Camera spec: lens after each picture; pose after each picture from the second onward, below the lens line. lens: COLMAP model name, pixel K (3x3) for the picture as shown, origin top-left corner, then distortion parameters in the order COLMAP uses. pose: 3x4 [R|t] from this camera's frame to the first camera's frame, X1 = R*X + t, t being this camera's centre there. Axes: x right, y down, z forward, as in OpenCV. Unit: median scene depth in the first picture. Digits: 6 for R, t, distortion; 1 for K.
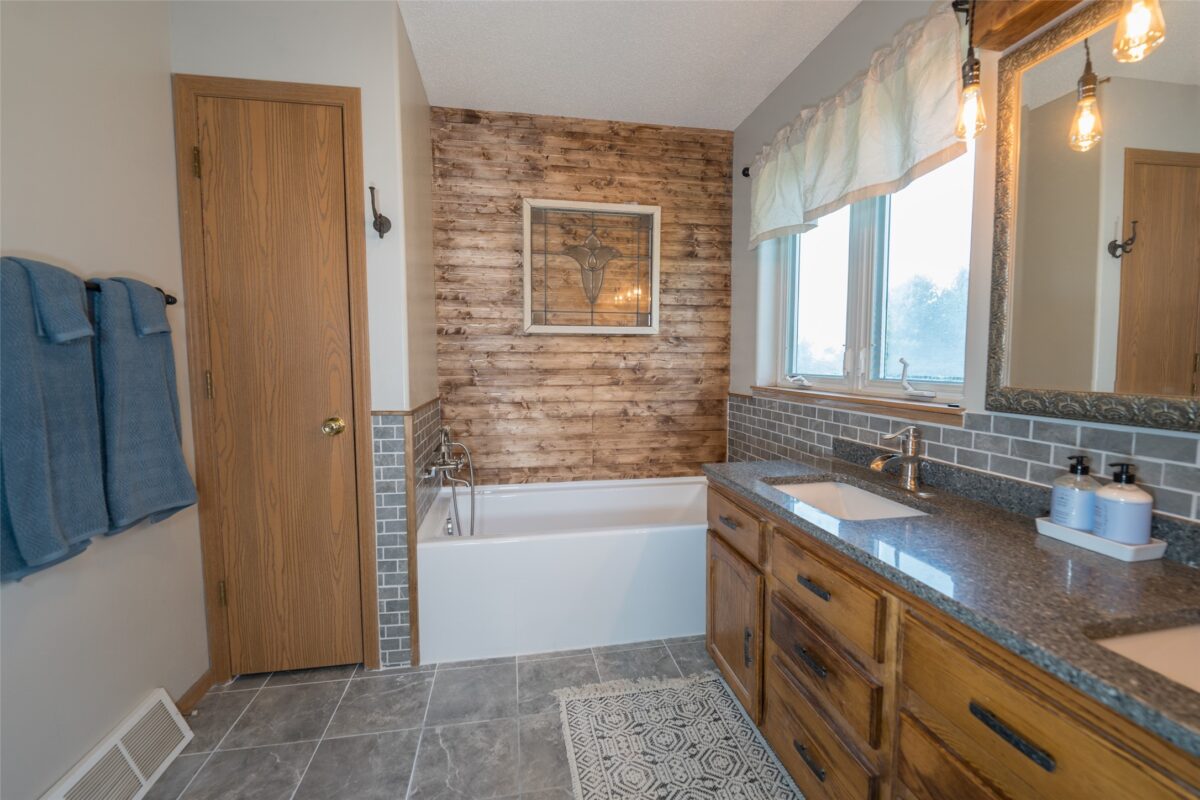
lens RADIAL K [[494.8, 0, 596.7], [0, 494.8, 394.7], [0, 0, 1]] dist [-0.001571, -0.004114]
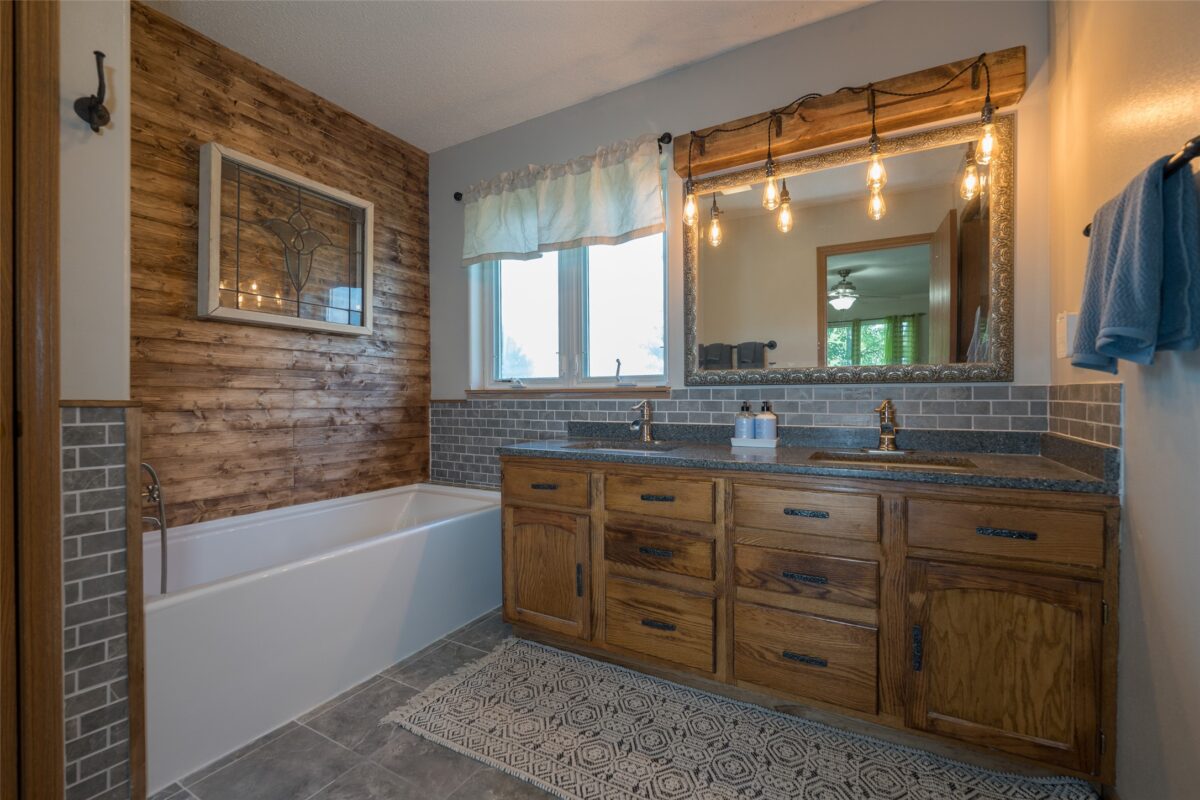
lens RADIAL K [[504.6, 0, 598.6], [0, 504.6, 395.0], [0, 0, 1]] dist [-0.002612, -0.004552]
pose [[0.640500, 0.004256, 0.767946, -0.334704], [0.054918, 0.997171, -0.051330, 0.062929], [-0.765992, 0.075051, 0.638454, 0.067775]]
